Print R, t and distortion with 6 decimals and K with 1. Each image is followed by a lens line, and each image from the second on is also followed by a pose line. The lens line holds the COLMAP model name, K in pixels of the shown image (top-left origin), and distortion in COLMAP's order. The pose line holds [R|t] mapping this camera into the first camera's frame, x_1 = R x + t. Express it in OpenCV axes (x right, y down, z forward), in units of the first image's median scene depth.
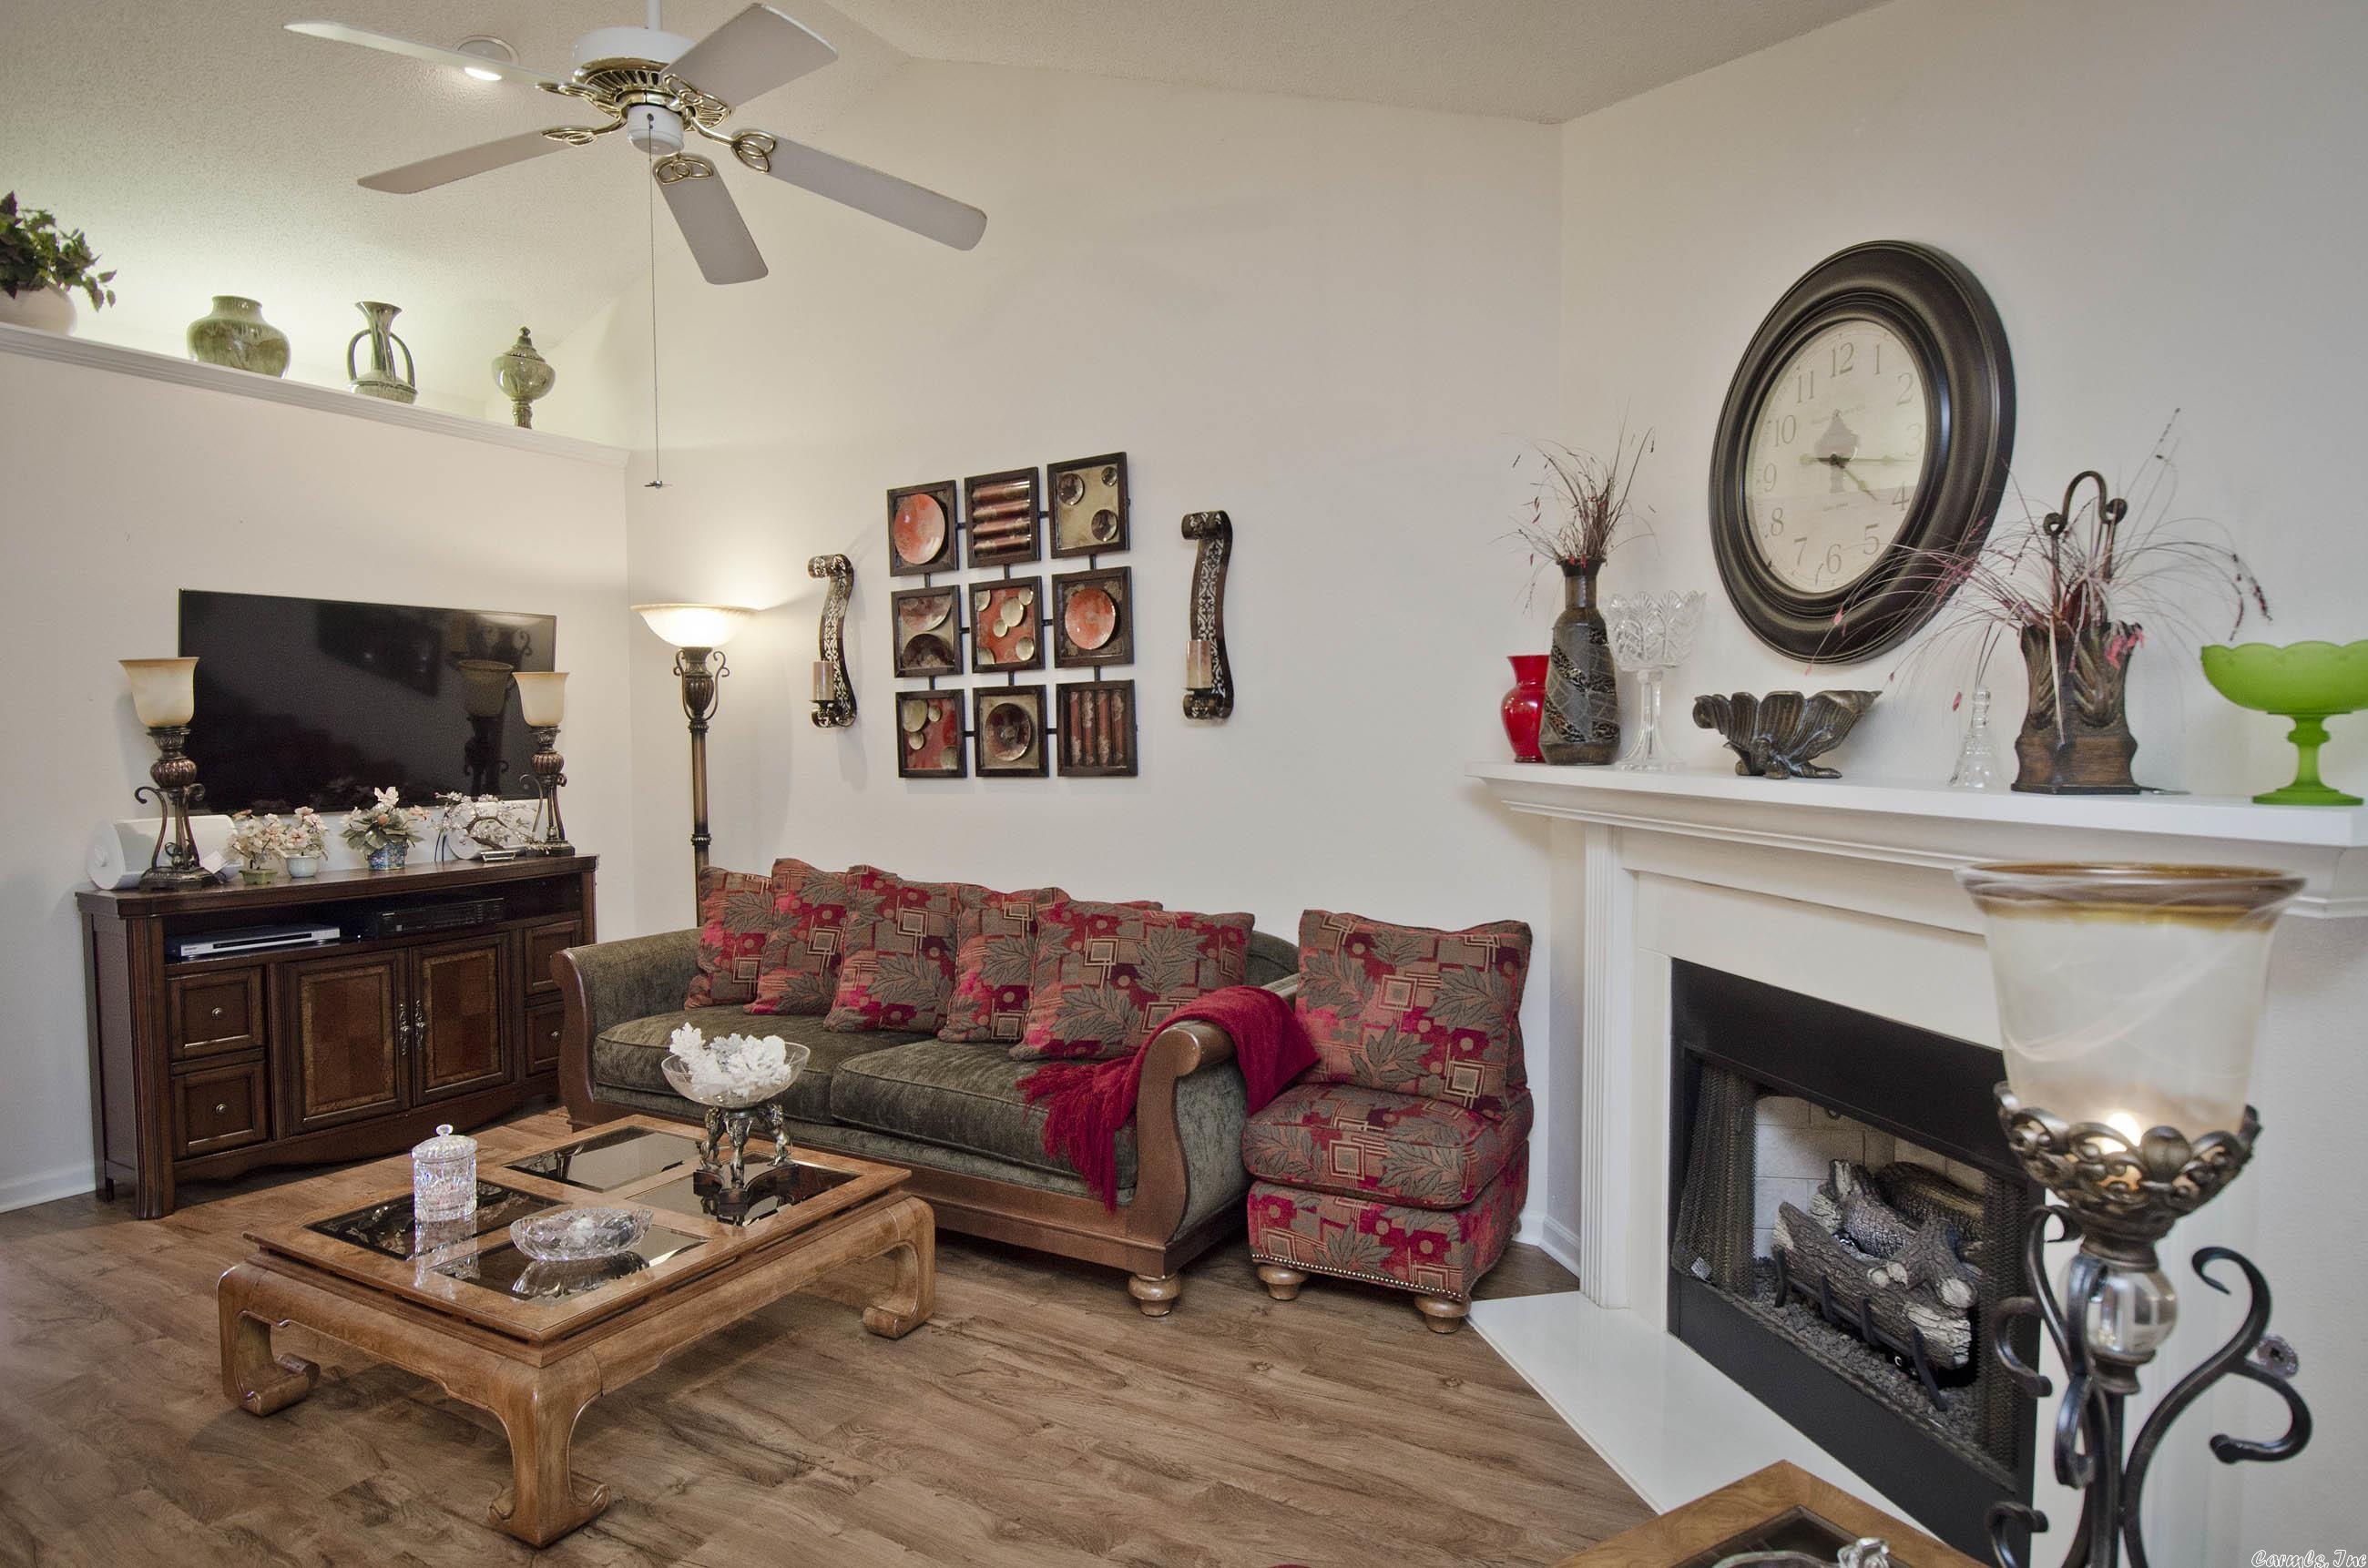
lens RADIAL K [[1333.8, 0, 1191.2], [0, 1333.8, 795.2], [0, 0, 1]] dist [0.004492, 0.001067]
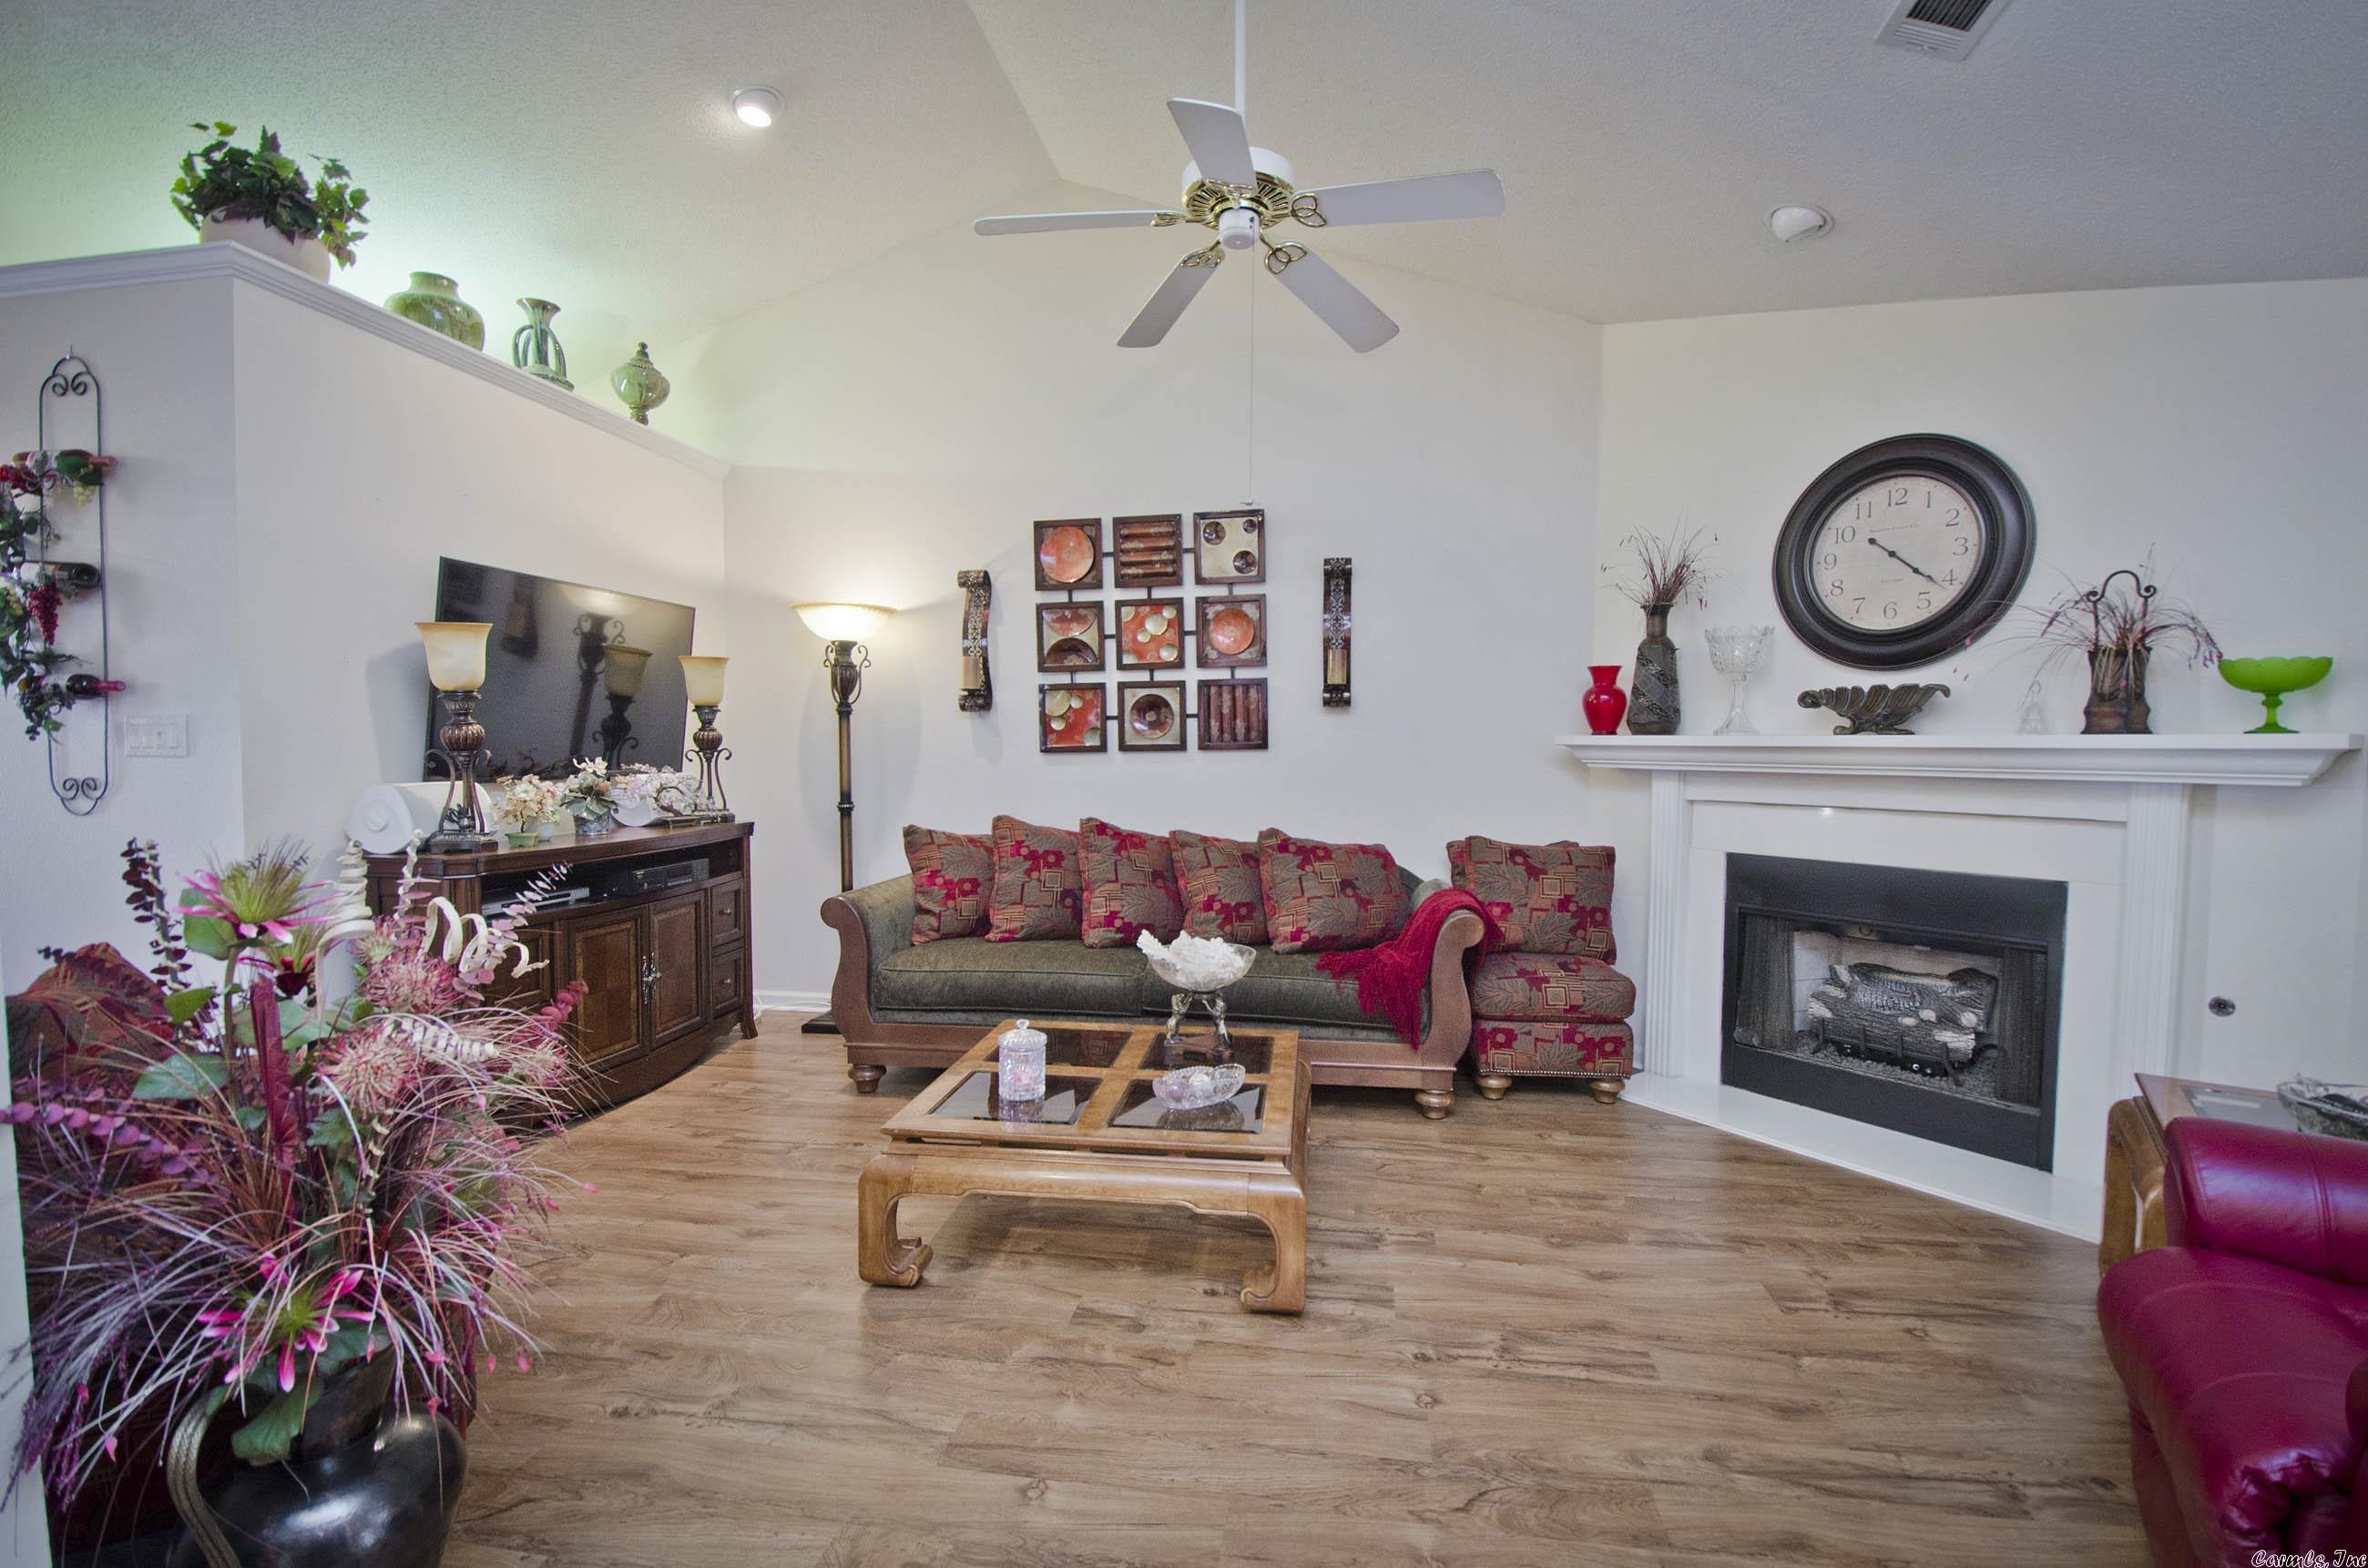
lens RADIAL K [[1034.9, 0, 1201.7], [0, 1034.9, 793.9], [0, 0, 1]] dist [0.003612, -0.004306]
pose [[0.923938, -0.009908, 0.382414, -0.505817], [0.010921, 0.999940, -0.000479, 0.030749], [-0.382387, 0.004619, 0.923991, 0.055545]]
